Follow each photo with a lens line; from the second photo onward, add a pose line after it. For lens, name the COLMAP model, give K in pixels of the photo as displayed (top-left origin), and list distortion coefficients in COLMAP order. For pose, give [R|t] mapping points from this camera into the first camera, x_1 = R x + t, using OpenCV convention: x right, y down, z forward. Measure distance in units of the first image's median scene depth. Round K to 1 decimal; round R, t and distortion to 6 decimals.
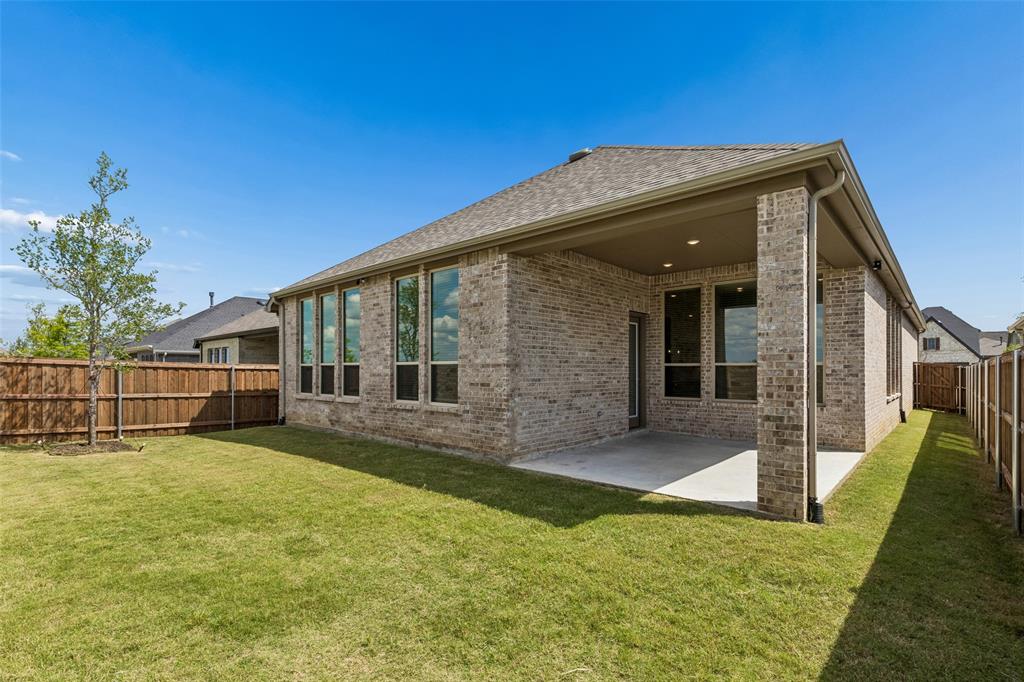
lens RADIAL K [[472.1, 0, 514.2], [0, 472.1, 372.5], [0, 0, 1]] dist [0.007094, 0.000728]
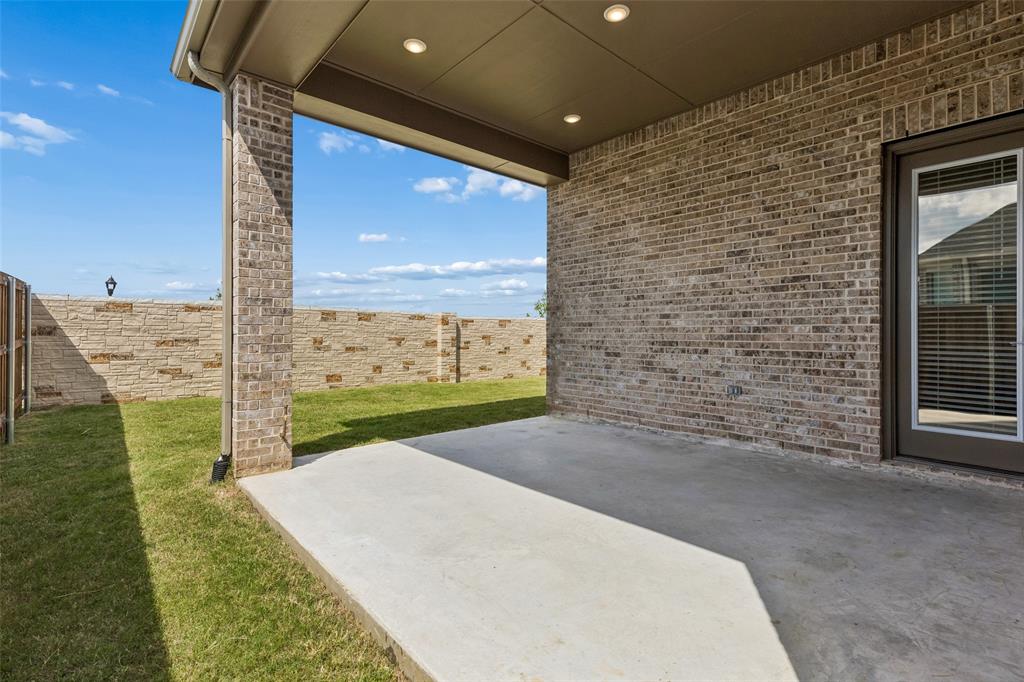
lens RADIAL K [[472.1, 0, 512.2], [0, 472.1, 333.1], [0, 0, 1]] dist [0.007094, 0.000728]
pose [[-0.112782, 0.001027, -0.993619, 0.794106], [-0.005322, 0.999984, 0.001637, 0.027726], [0.993605, 0.005473, -0.112775, 0.897418]]
